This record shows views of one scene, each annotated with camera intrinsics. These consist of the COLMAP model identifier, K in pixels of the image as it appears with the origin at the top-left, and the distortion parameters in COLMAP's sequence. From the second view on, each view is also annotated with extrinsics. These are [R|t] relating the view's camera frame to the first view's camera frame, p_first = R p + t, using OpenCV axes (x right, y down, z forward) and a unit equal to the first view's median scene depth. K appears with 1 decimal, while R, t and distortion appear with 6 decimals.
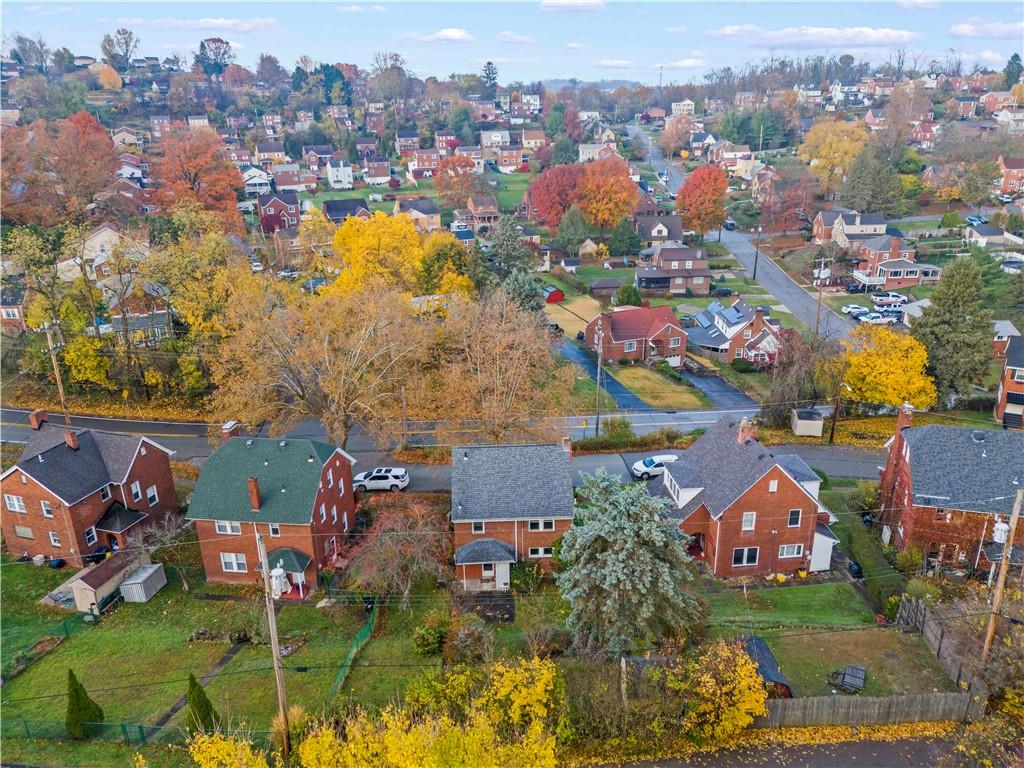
lens RADIAL K [[716.4, 0, 507.7], [0, 716.4, 379.7], [0, 0, 1]] dist [0.041099, -0.001549]
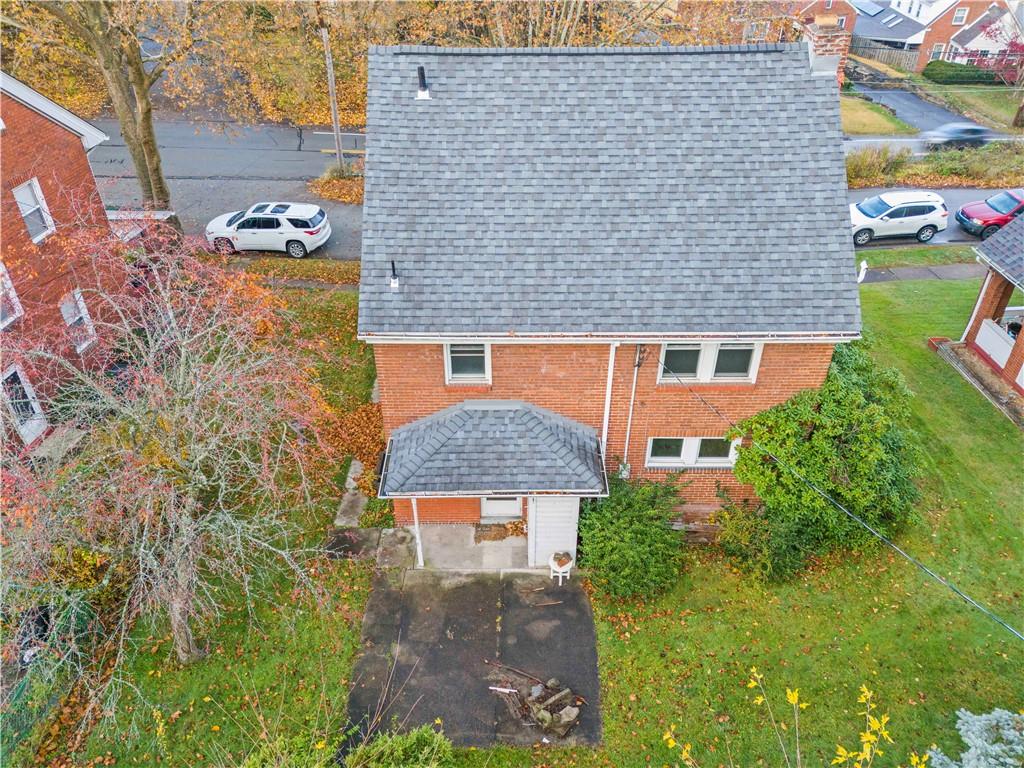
lens RADIAL K [[716.4, 0, 510.4], [0, 716.4, 381.3], [0, 0, 1]] dist [0.041099, -0.001549]
pose [[0.999396, 0.031382, -0.014913, -0.020757], [-0.026012, 0.960328, 0.277656, 0.136535], [0.023035, -0.277101, 0.960565, 0.732393]]
